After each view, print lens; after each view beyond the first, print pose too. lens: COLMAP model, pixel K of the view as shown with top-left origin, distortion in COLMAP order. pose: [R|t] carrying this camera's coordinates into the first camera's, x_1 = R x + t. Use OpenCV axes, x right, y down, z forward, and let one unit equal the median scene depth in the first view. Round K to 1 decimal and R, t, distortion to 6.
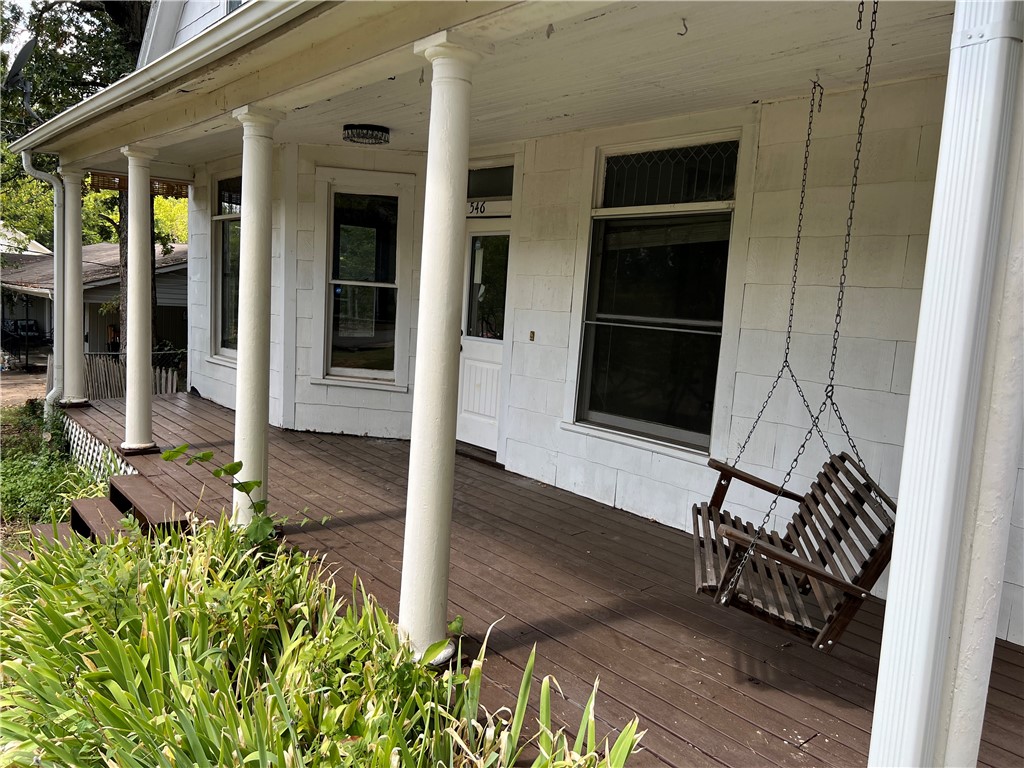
lens RADIAL K [[774.2, 0, 506.8], [0, 774.2, 381.6], [0, 0, 1]] dist [0.053421, -0.063941]
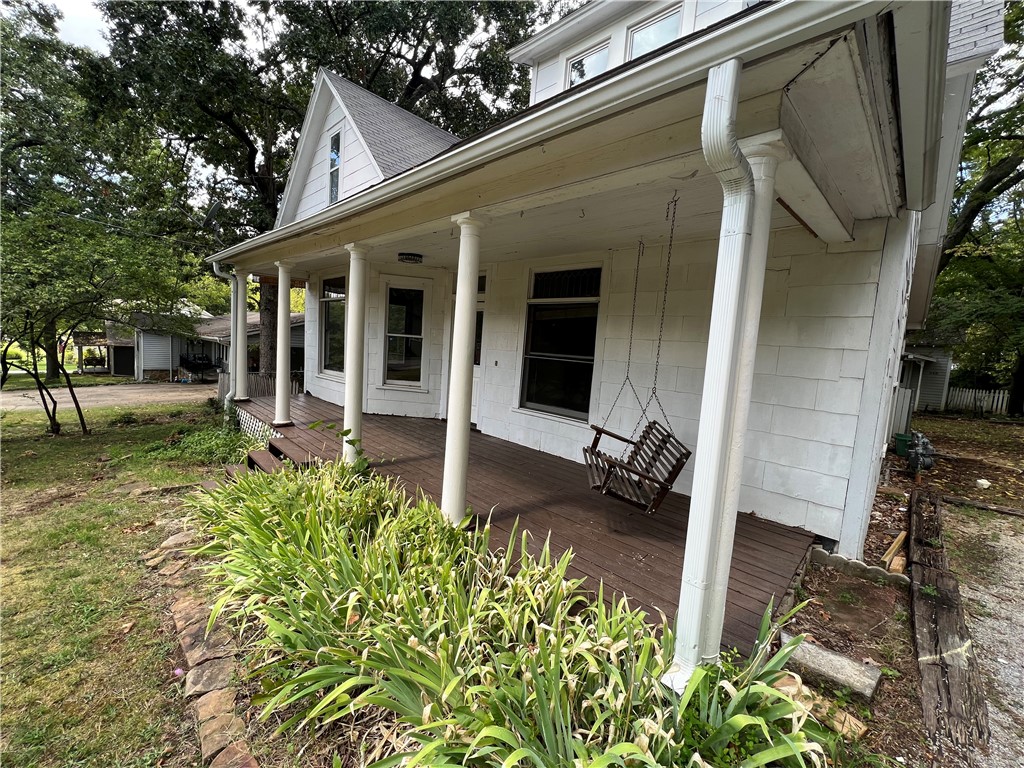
lens RADIAL K [[410.7, 0, 510.9], [0, 410.7, 383.4], [0, 0, 1]] dist [-0.002314, 0.000586]
pose [[0.994369, -0.001405, 0.105960, -0.043123], [0.002605, 0.999934, -0.011192, 0.002810], [-0.105937, 0.011405, 0.994307, -0.028697]]
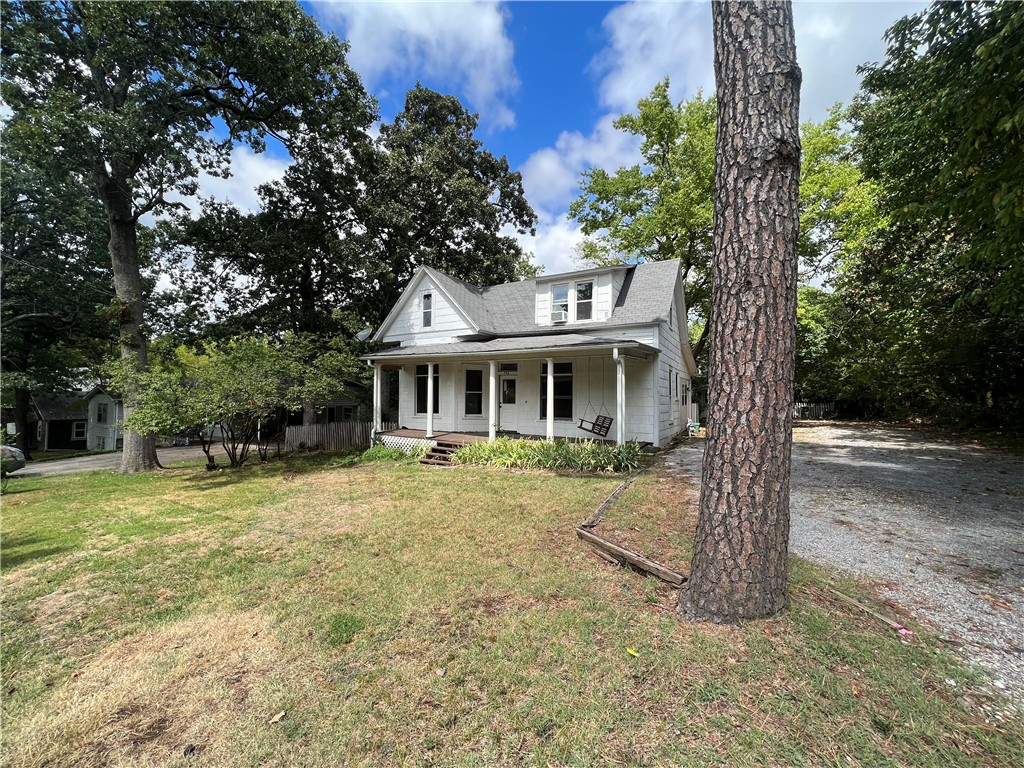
lens RADIAL K [[410.2, 0, 510.3], [0, 410.2, 383.5], [0, 0, 1]] dist [-0.002590, -0.000195]
pose [[0.937840, -0.040776, 0.344665, -0.941735], [0.085987, 0.989412, -0.116919, 0.114065], [-0.336248, 0.139288, 0.931416, -1.285320]]
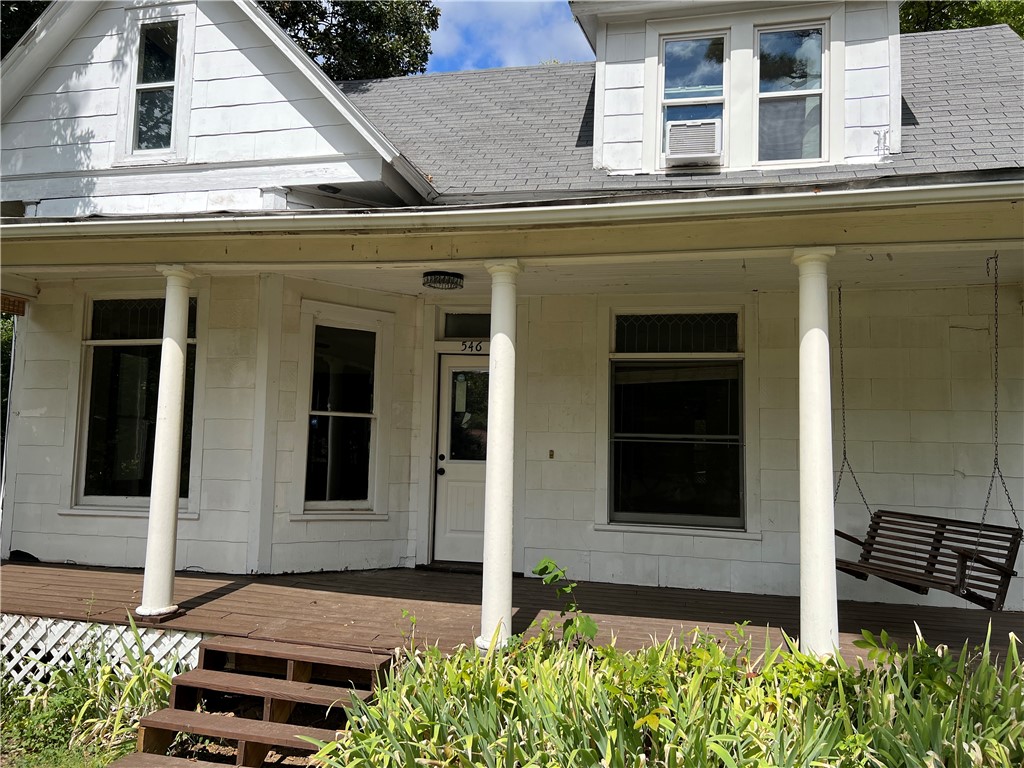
lens RADIAL K [[774.2, 0, 502.9], [0, 774.2, 384.0], [0, 0, 1]] dist [0.053421, -0.063941]
pose [[0.798831, 0.015756, 0.601349, -0.811057], [0.089374, 0.985454, -0.144544, -0.001214], [-0.594879, 0.169211, 0.785803, 0.104103]]
